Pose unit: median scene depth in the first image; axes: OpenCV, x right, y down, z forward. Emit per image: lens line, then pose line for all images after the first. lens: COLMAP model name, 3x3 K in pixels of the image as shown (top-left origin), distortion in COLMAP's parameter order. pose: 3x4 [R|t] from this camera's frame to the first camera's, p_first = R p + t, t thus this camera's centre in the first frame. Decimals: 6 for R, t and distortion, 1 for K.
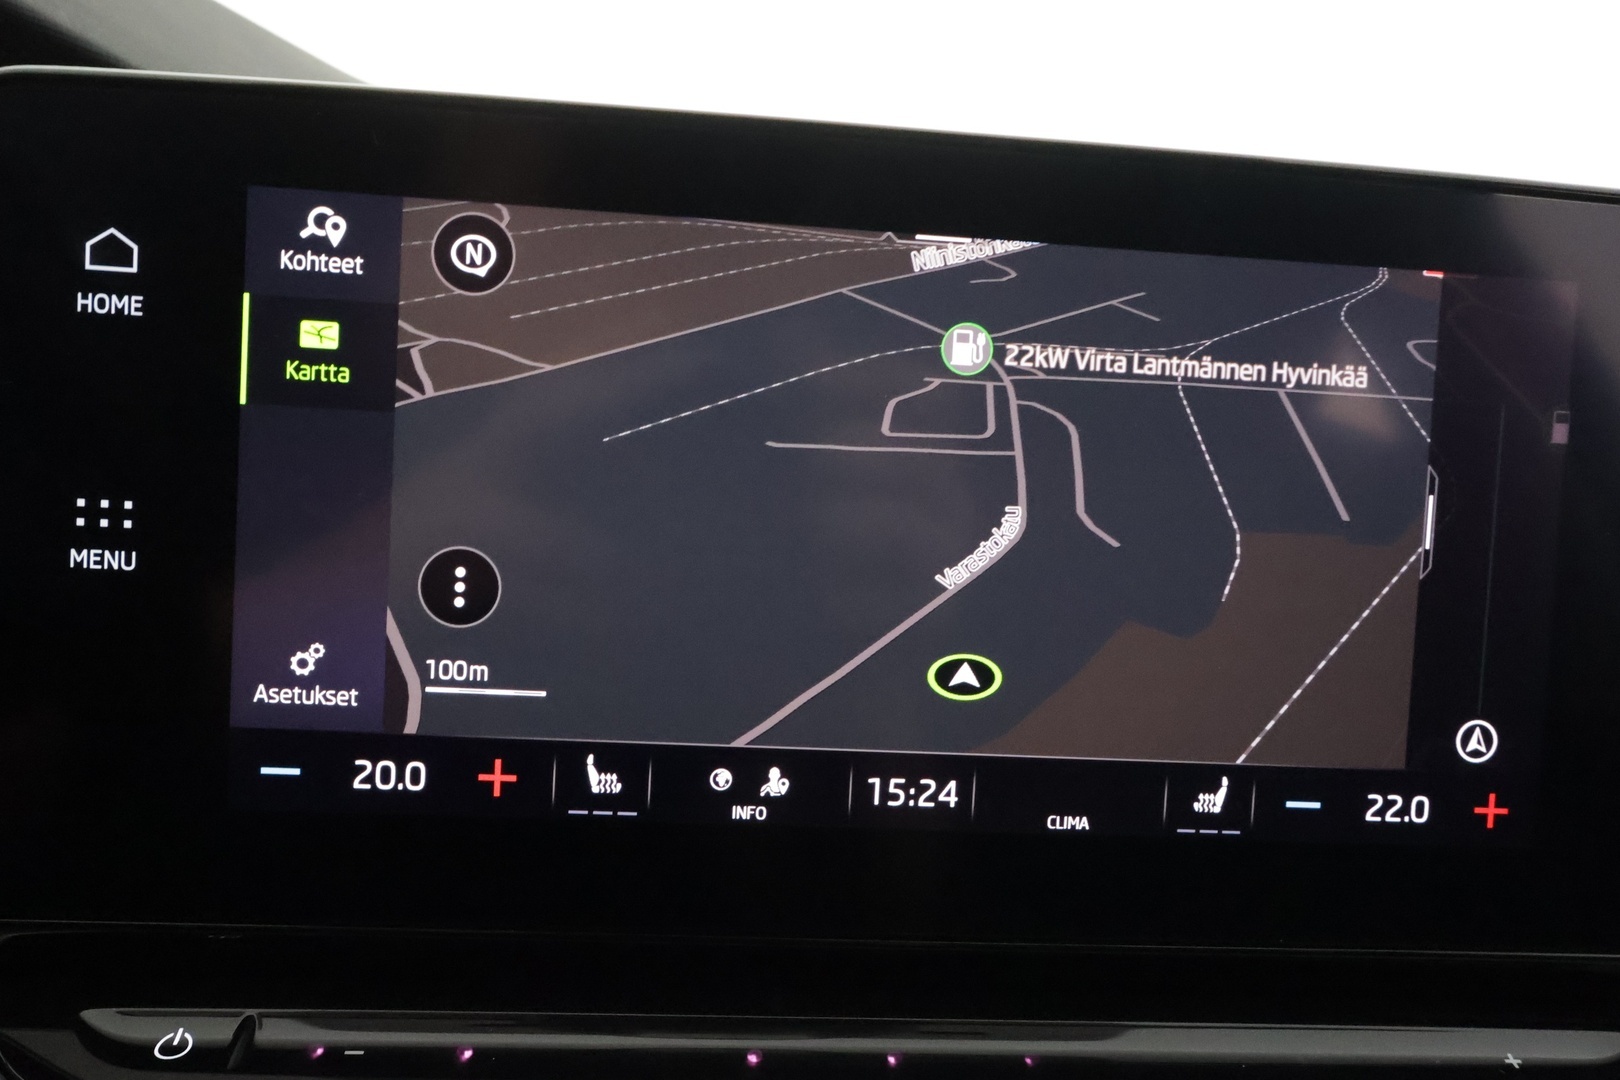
lens RADIAL K [[1404.4, 0, 813.1], [0, 1404.4, 488.3], [0, 0, 1]] dist [0.009577, 0.005154]
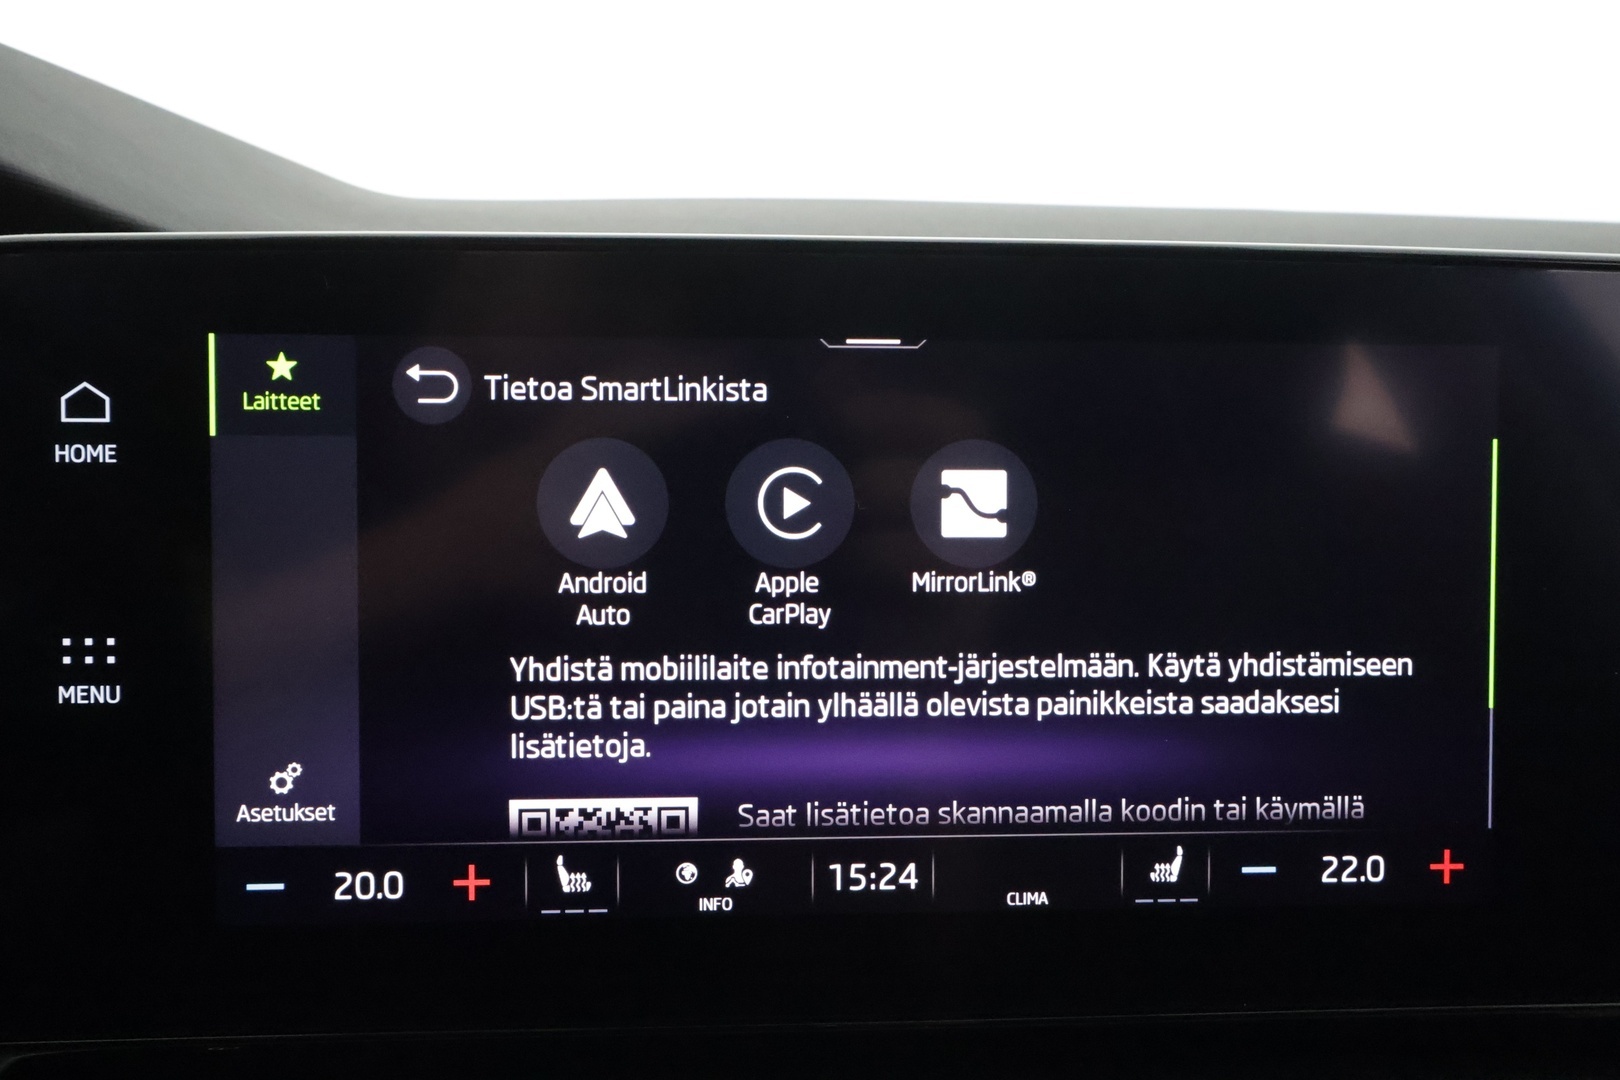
lens RADIAL K [[1330.0, 0, 1005.6], [0, 1330.0, 556.5], [0, 0, 1]] dist [0.016215, 0.002199]
pose [[0.997537, -0.058121, -0.039267, 0.224972], [0.057173, 0.998055, -0.024868, 0.011466], [0.040636, 0.022562, 0.998919, 0.019544]]
